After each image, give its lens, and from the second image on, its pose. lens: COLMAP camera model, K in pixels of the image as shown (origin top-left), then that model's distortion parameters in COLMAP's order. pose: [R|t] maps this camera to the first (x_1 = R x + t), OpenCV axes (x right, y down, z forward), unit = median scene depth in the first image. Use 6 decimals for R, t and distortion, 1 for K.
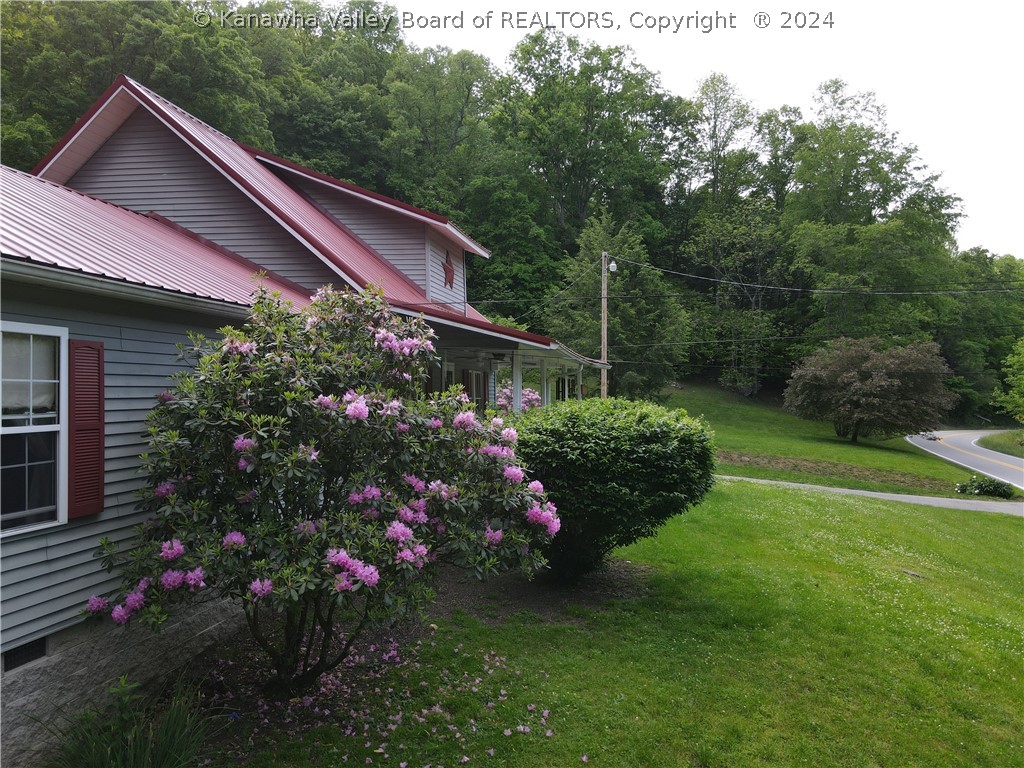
lens RADIAL K [[718.4, 0, 512.1], [0, 718.4, 383.6], [0, 0, 1]] dist [0.019465, -0.002551]
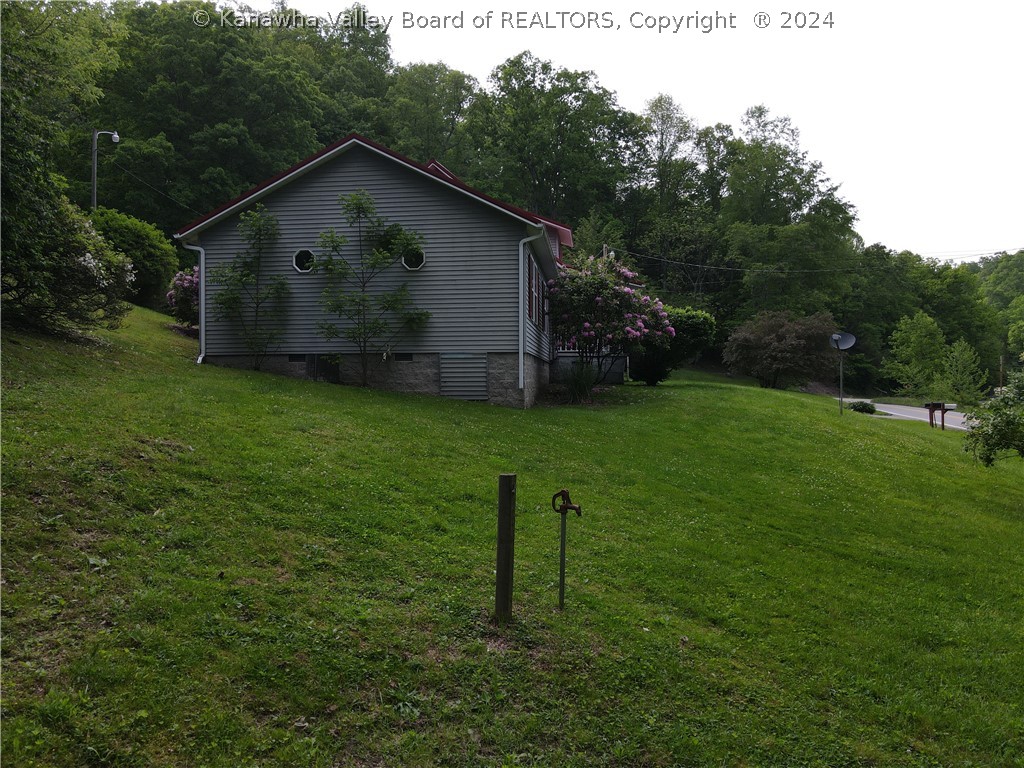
lens RADIAL K [[718.4, 0, 511.7], [0, 718.4, 384.4], [0, 0, 1]] dist [0.019465, -0.002551]
pose [[0.995908, -0.006473, 0.090146, -0.082272], [0.005337, 0.999903, 0.012844, 0.033508], [-0.090220, -0.012310, 0.995846, -0.181582]]
